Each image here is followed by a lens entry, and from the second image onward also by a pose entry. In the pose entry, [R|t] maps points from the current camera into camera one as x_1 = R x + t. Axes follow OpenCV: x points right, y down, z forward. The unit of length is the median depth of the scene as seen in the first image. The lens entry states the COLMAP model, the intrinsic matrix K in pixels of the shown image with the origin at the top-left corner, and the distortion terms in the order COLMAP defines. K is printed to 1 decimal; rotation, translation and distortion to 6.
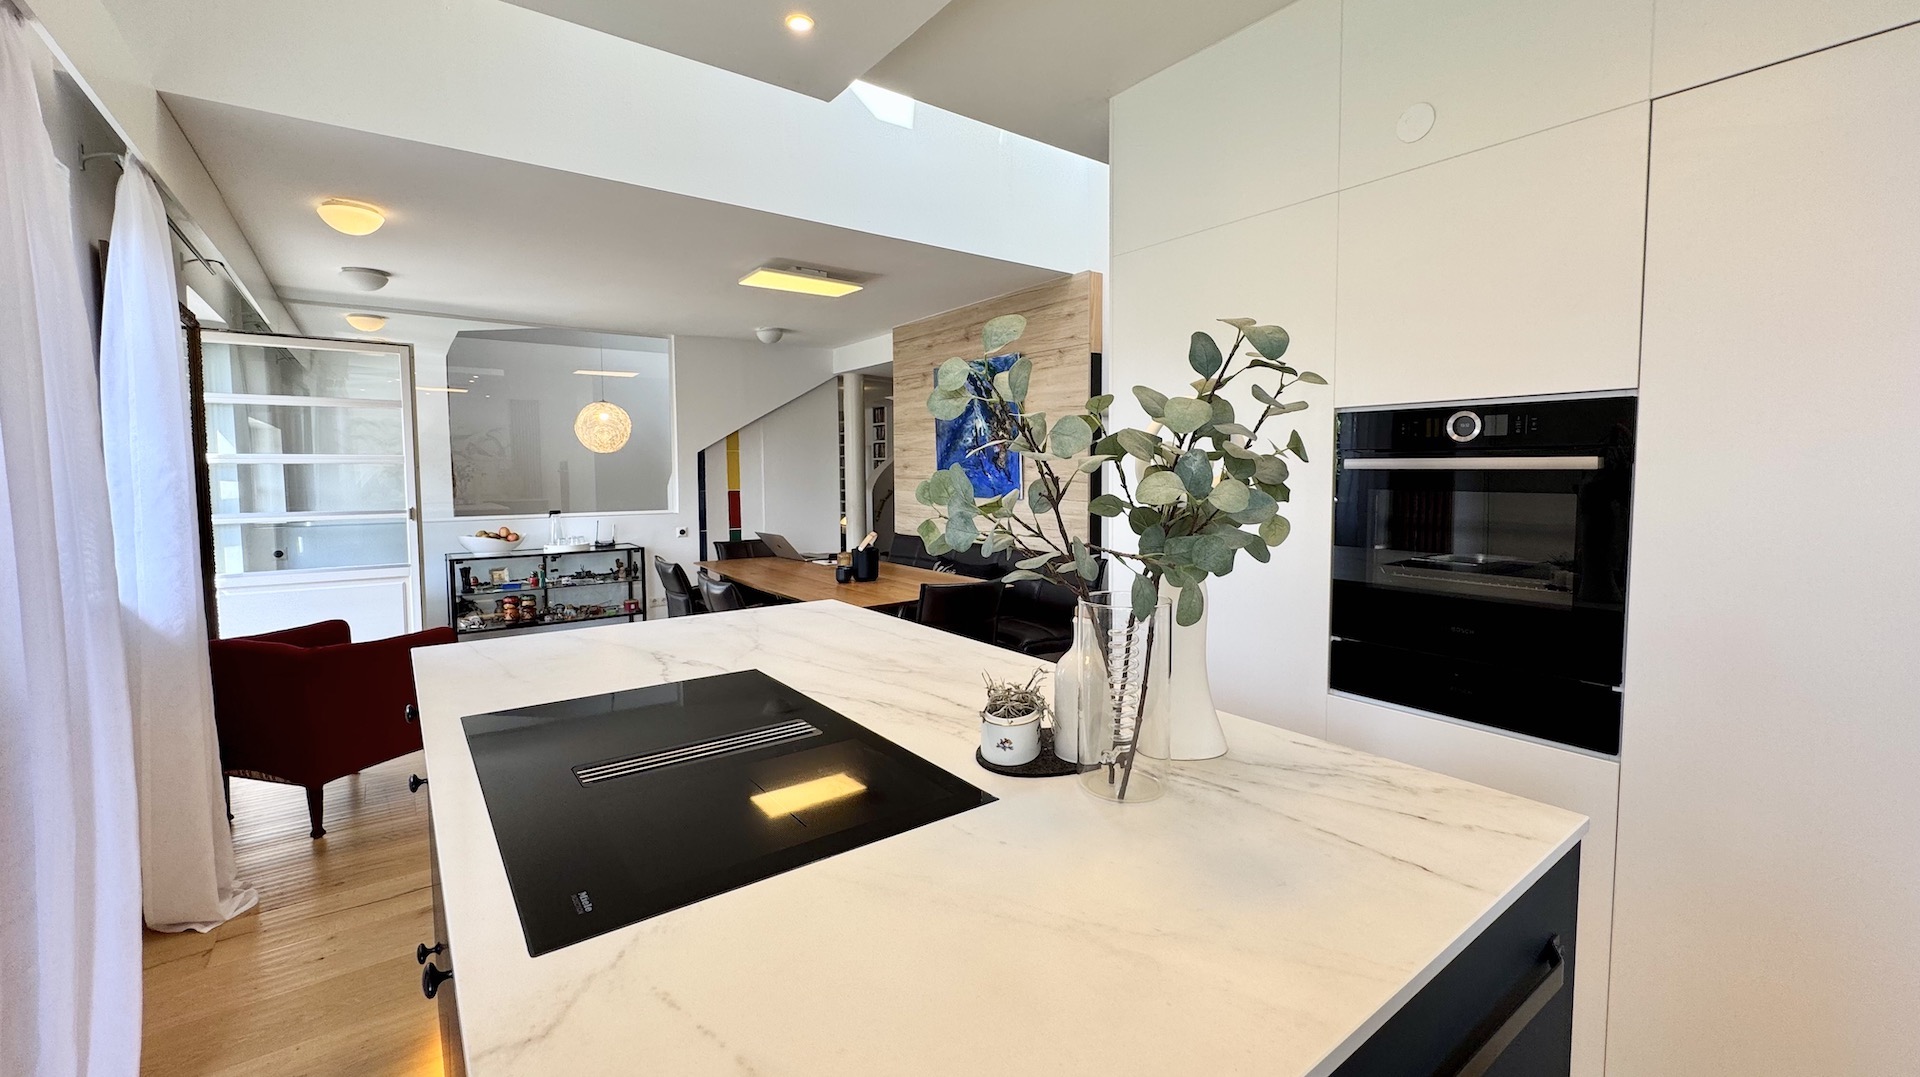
lens RADIAL K [[765.9, 0, 956.1], [0, 765.9, 524.2], [0, 0, 1]] dist [0.014163, 0.000087]
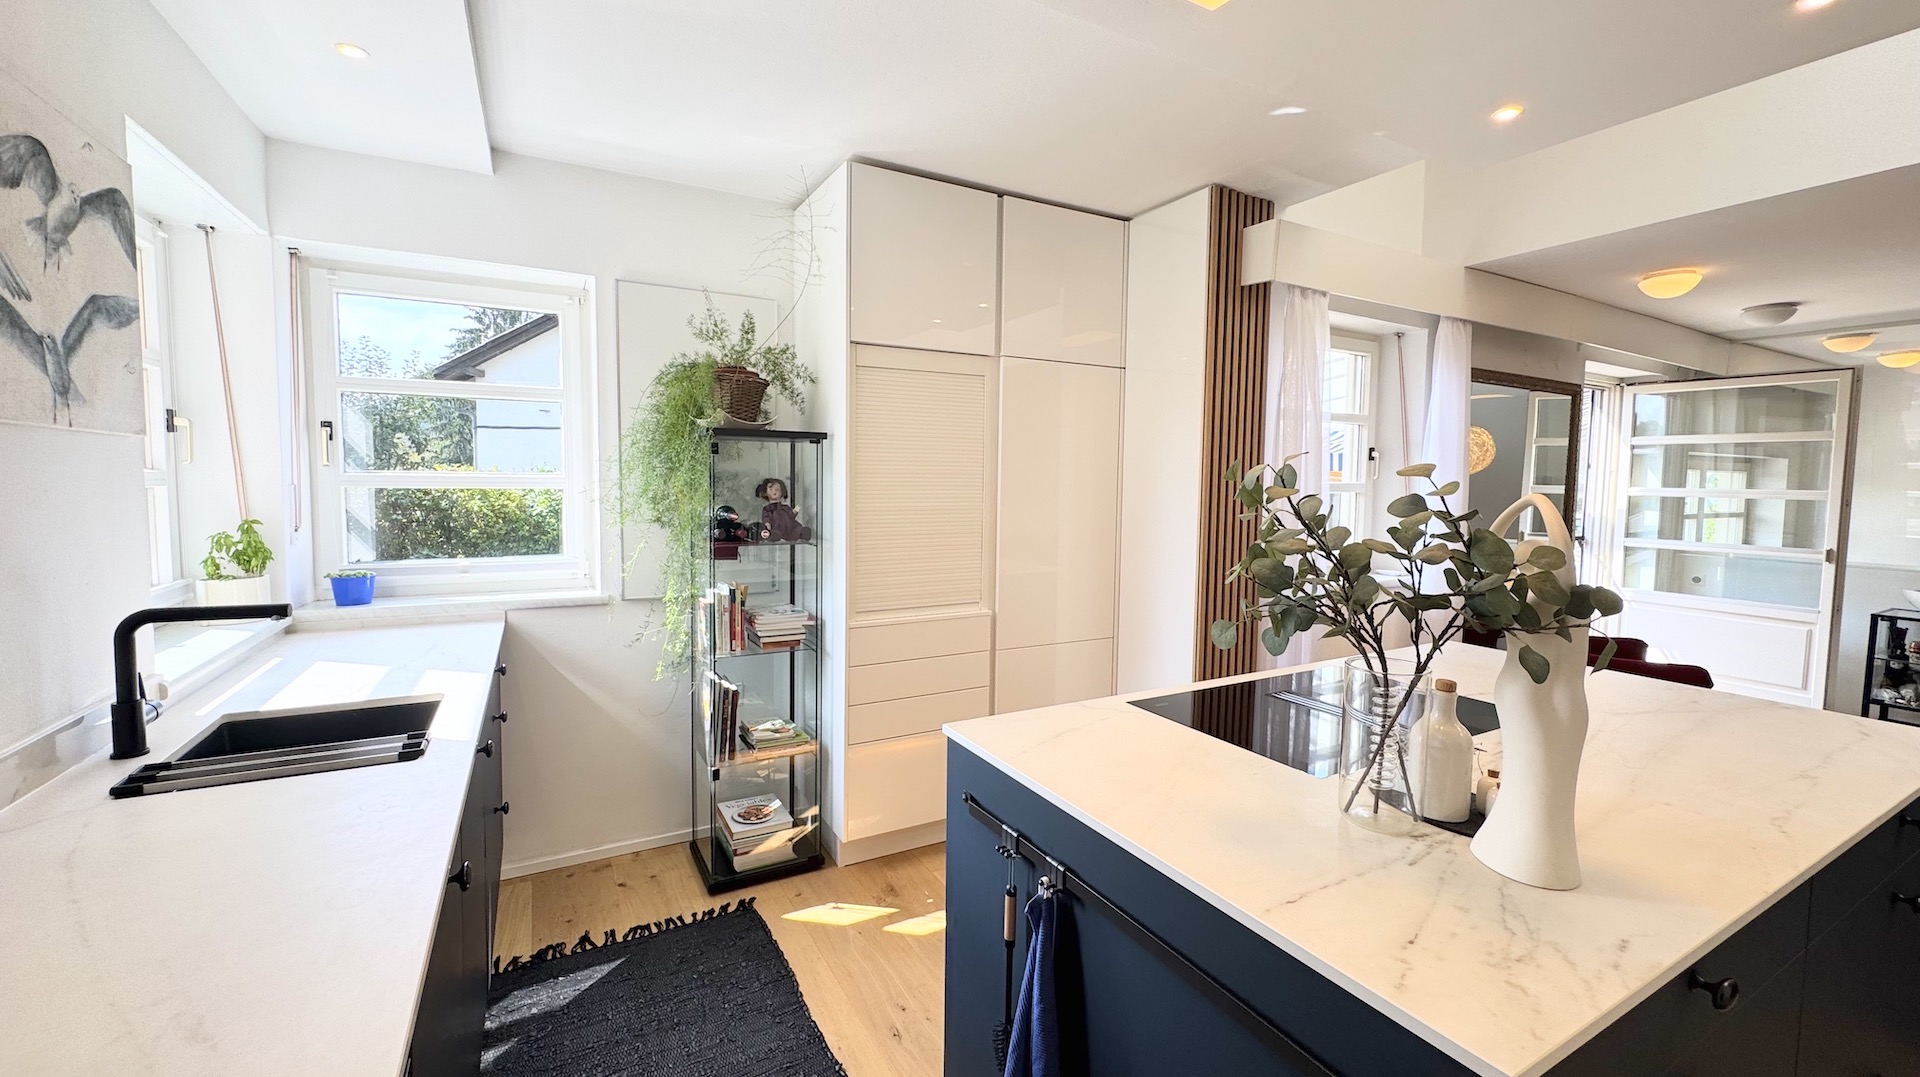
lens RADIAL K [[765.9, 0, 952.5], [0, 765.9, 532.7], [0, 0, 1]] dist [0.014163, 0.000087]
pose [[-0.145653, 0.070209, -0.986841, 0.352030], [-0.084494, 0.992951, 0.083115, -0.031009], [0.985721, 0.095488, -0.138694, 0.122366]]
